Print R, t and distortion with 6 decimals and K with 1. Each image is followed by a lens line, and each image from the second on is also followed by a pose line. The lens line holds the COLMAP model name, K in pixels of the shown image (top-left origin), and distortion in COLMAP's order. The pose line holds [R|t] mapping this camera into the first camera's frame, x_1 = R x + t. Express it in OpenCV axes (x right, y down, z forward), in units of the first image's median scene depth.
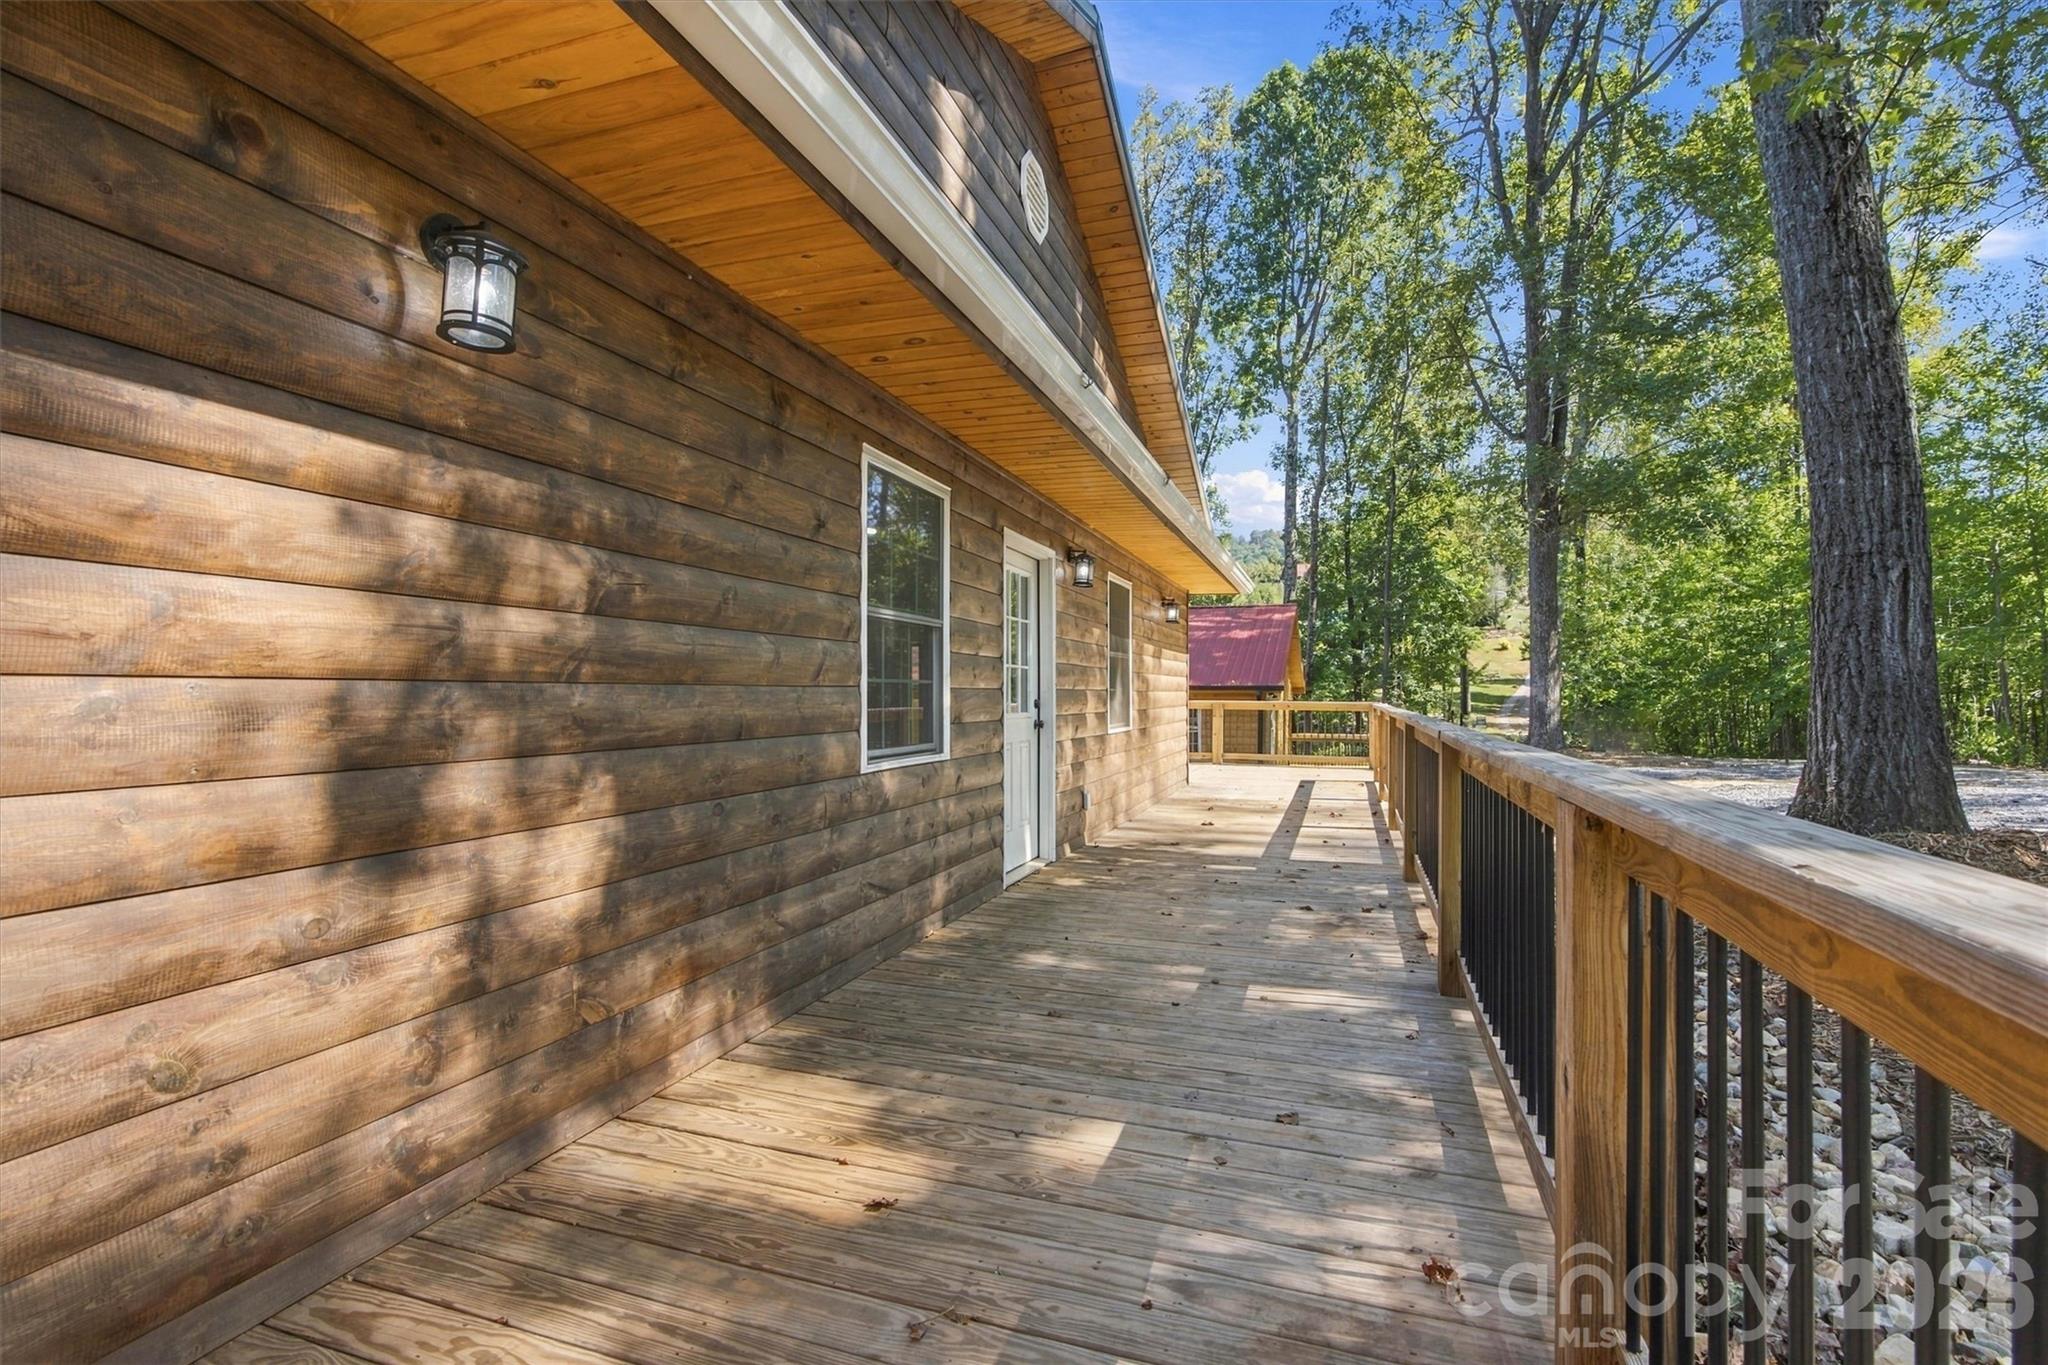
lens RADIAL K [[934.0, 0, 1024.6], [0, 934.0, 669.8], [0, 0, 1]] dist [0.001041, -0.000116]
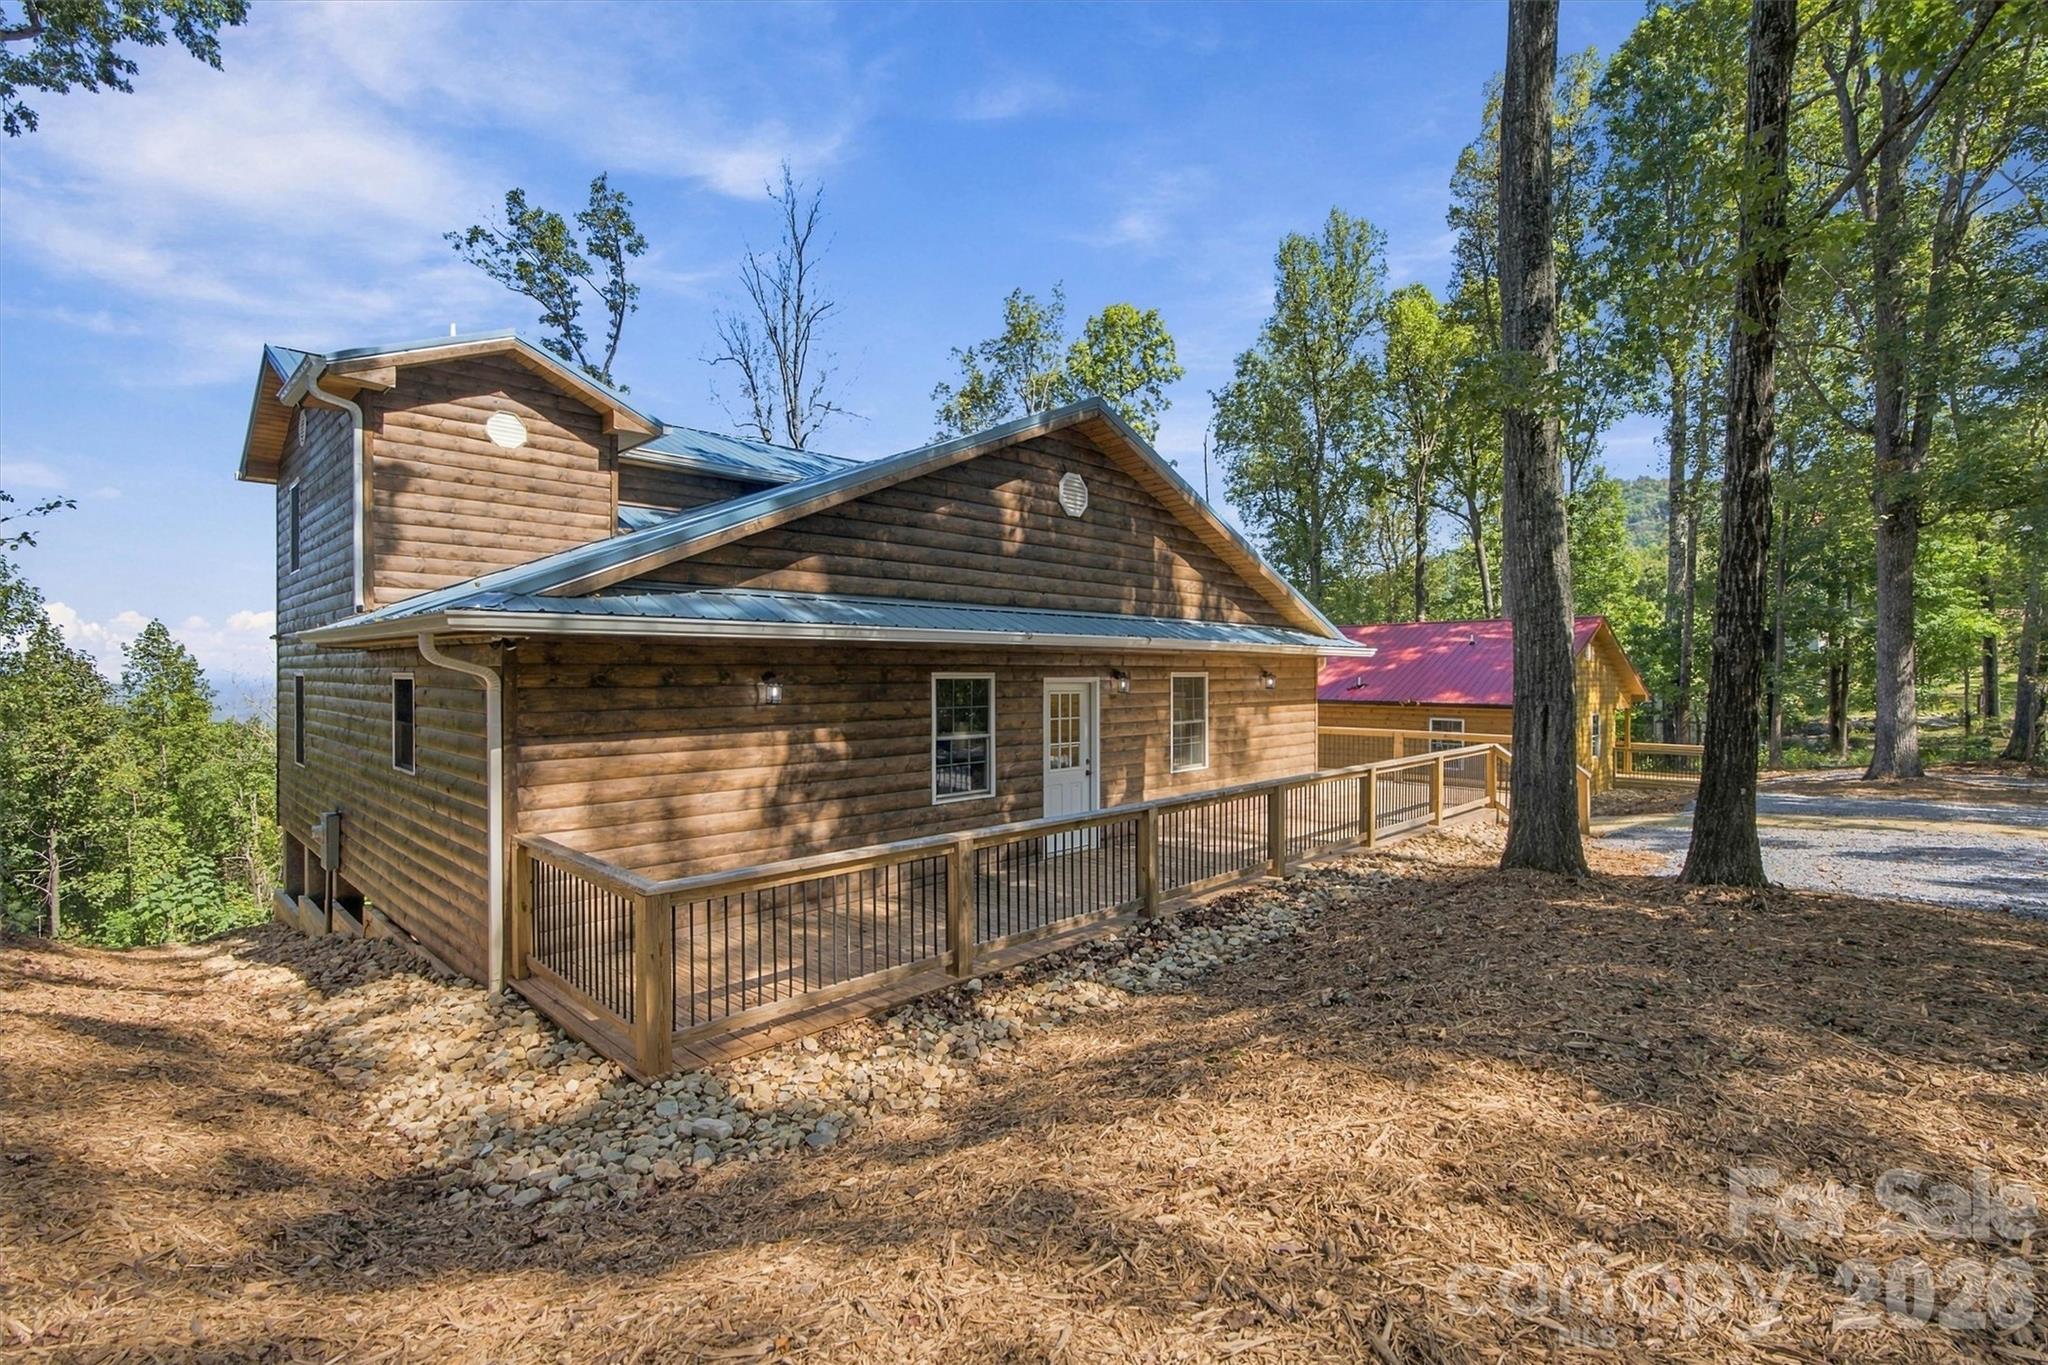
lens RADIAL K [[934.0, 0, 1024.6], [0, 934.0, 669.8], [0, 0, 1]] dist [0.001041, -0.000116]
pose [[0.905318, -0.002904, -0.424724, 0.980128], [0.012444, 0.999729, 0.019691, -0.260521], [0.424551, -0.023112, 0.905109, -1.020397]]
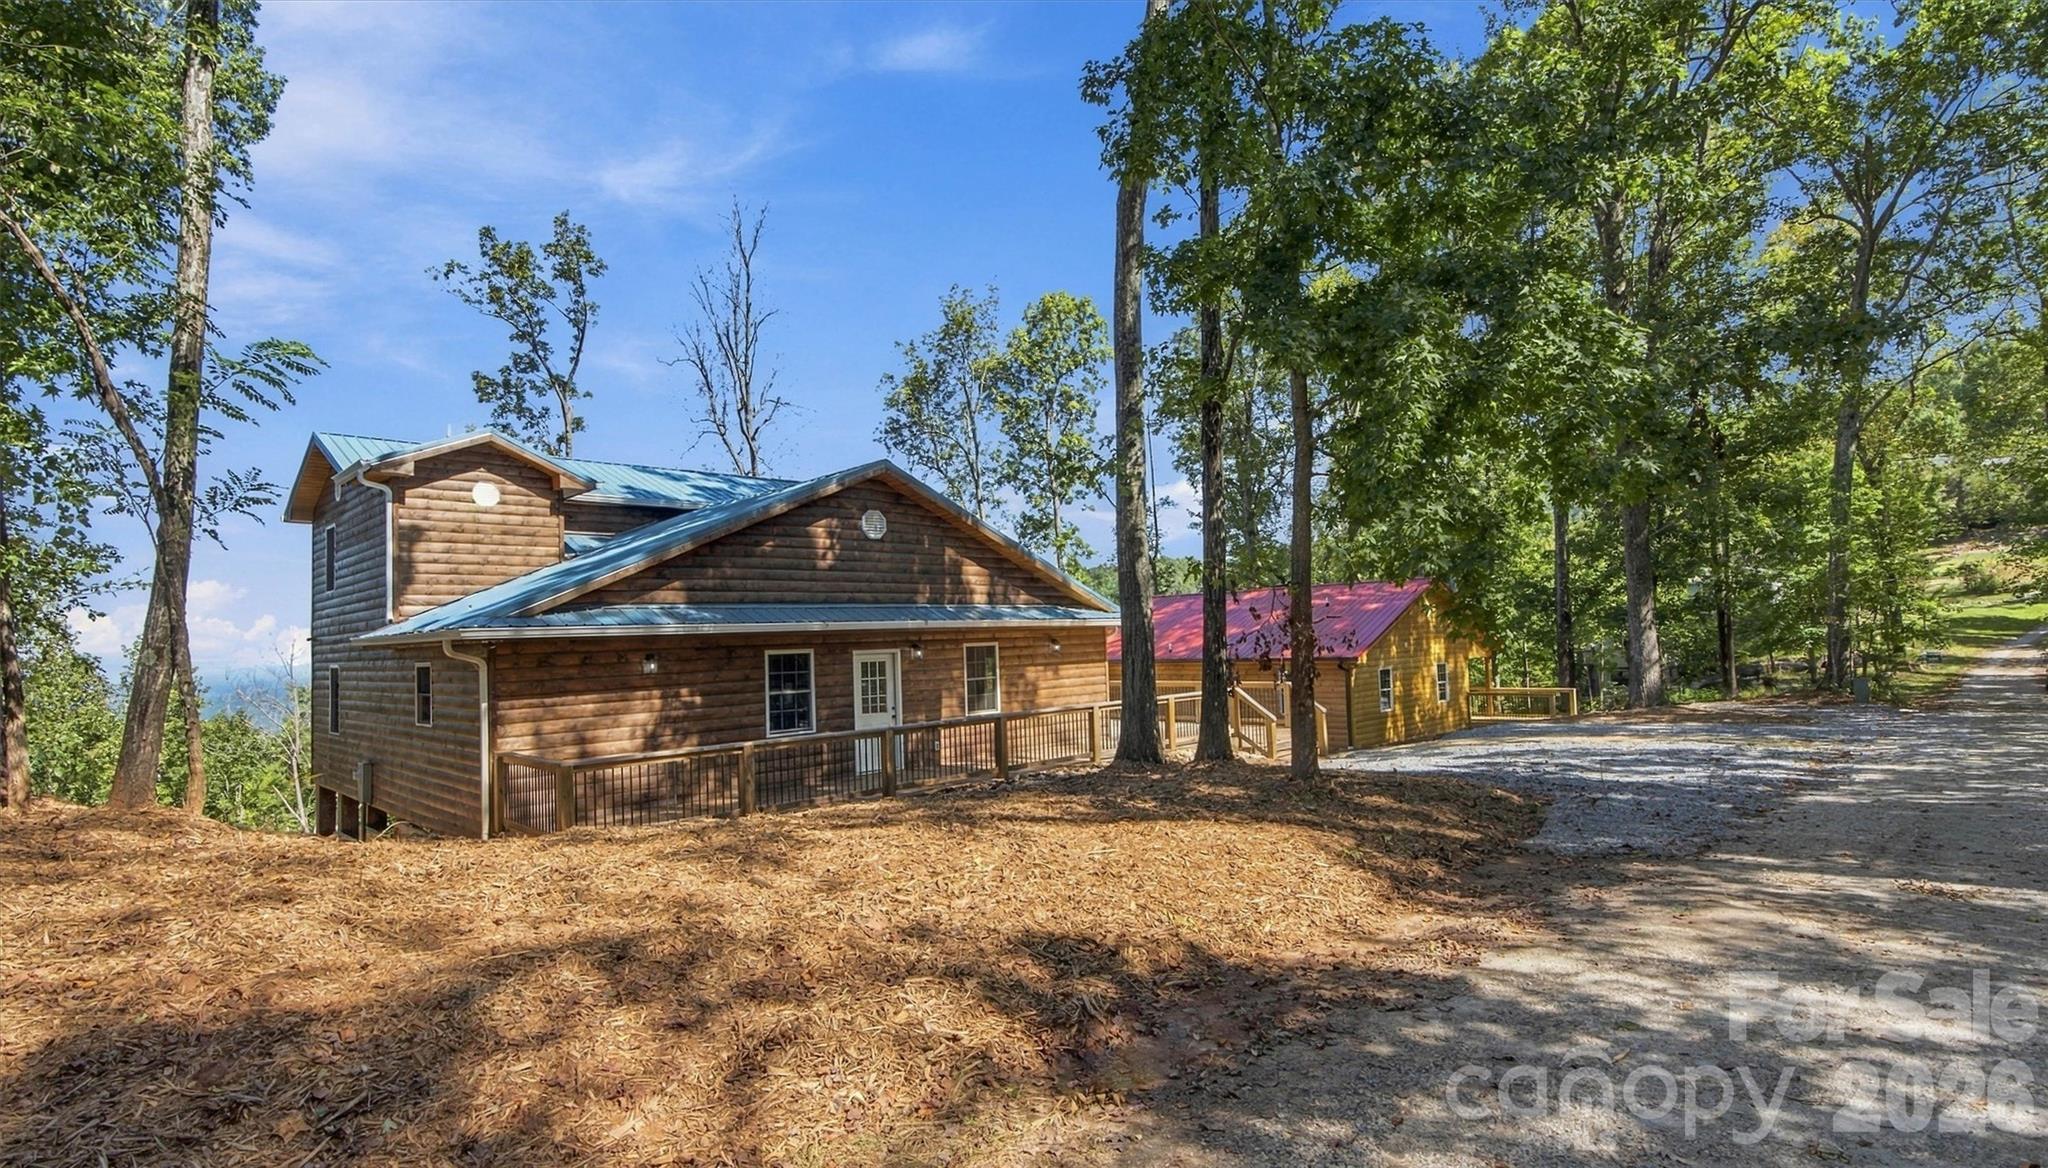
lens RADIAL K [[992.4, 0, 1024.0], [0, 992.4, 584.0], [0, 0, 1]] dist [-0.001258, 0.000080]
pose [[0.902938, -0.058354, -0.425790, 2.230831], [0.048162, 0.998238, -0.034675, -0.283819], [0.427063, 0.010802, 0.904157, -1.962270]]
